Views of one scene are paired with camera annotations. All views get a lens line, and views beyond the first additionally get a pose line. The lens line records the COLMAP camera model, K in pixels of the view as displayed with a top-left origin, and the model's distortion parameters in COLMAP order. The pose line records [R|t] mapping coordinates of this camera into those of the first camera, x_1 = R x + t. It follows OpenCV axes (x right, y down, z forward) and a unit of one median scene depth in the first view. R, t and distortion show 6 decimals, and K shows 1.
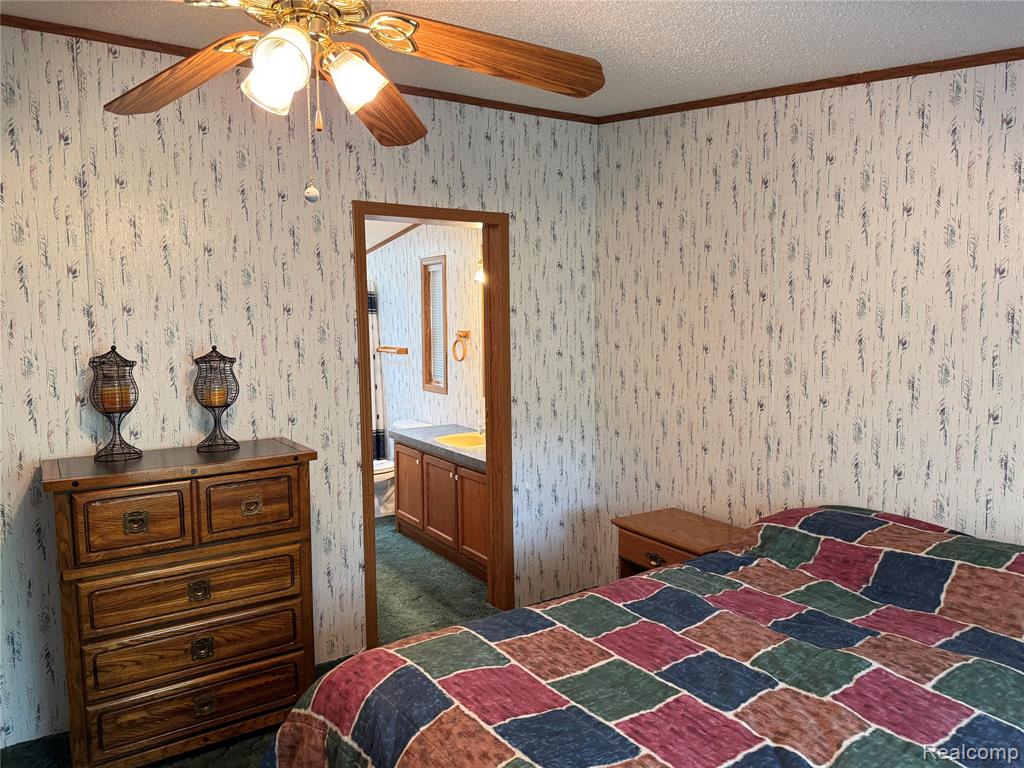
lens RADIAL K [[721.5, 0, 513.1], [0, 721.5, 376.1], [0, 0, 1]] dist [0.105241, -0.138844]
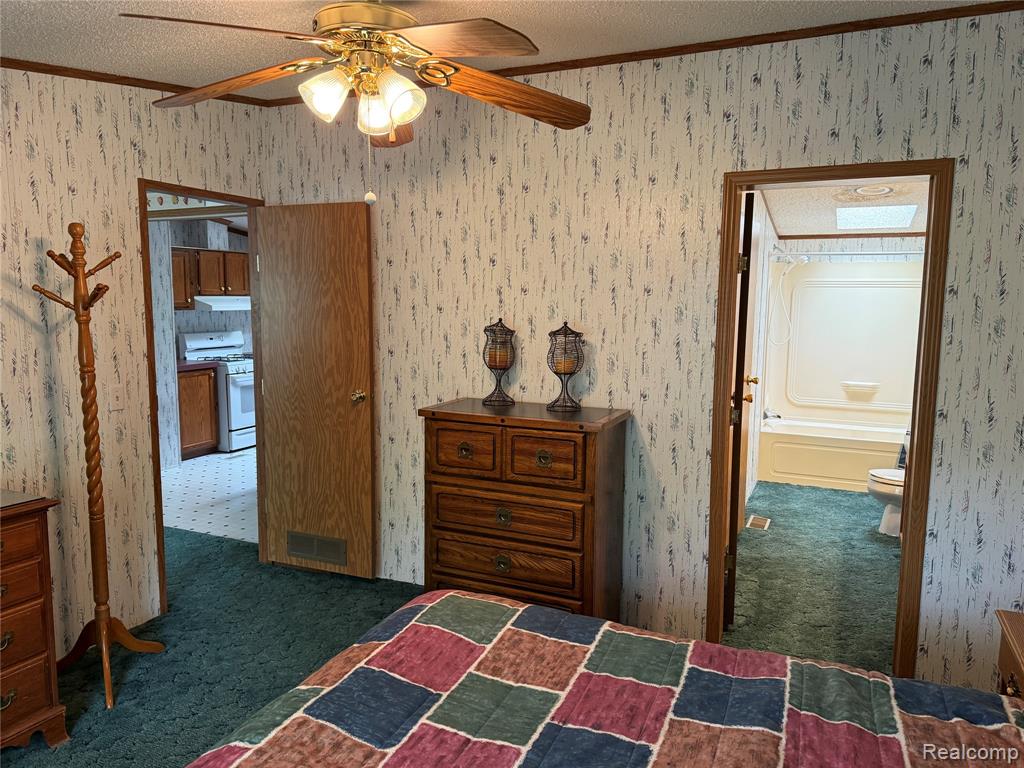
lens RADIAL K [[721.5, 0, 509.7], [0, 721.5, 382.1], [0, 0, 1]] dist [0.089846, -0.131364]
pose [[0.528487, 0.113172, -0.841364, 0.520762], [-0.083407, 0.993201, 0.081205, -0.031000], [0.844834, 0.027260, 0.534333, 0.311101]]
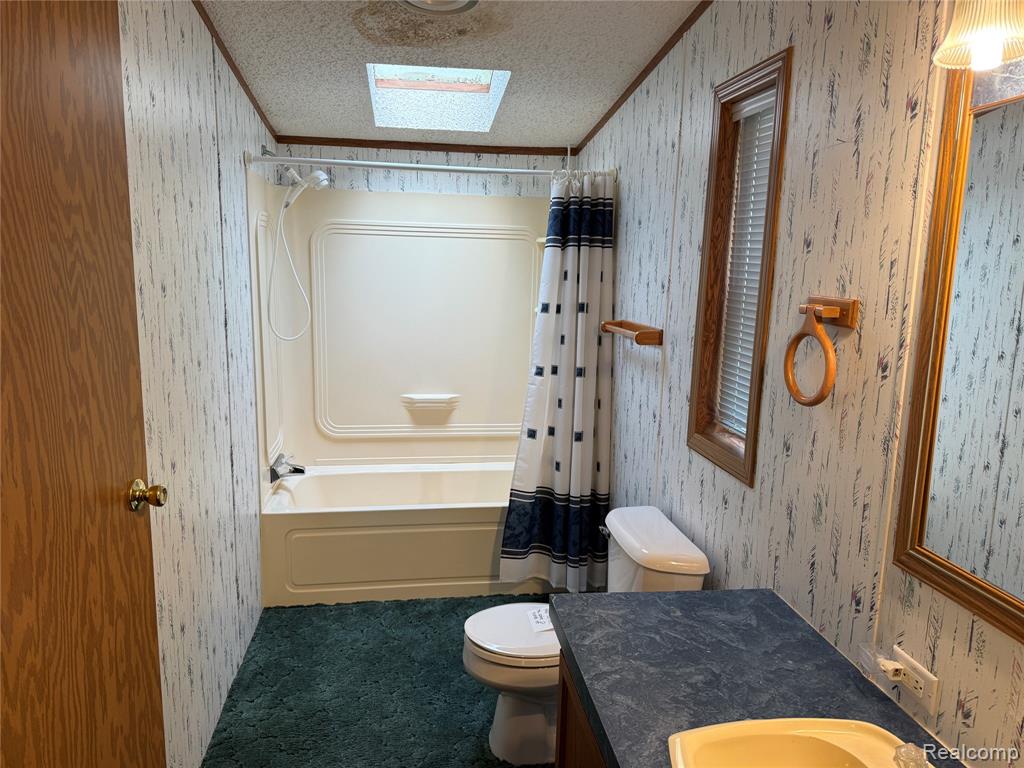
lens RADIAL K [[721.5, 0, 509.7], [0, 721.5, 382.1], [0, 0, 1]] dist [0.089846, -0.131364]
pose [[0.903536, 0.089405, -0.419081, -0.110872], [-0.057460, 0.994438, 0.088266, -0.087203], [0.424641, -0.055672, 0.903648, 1.281640]]
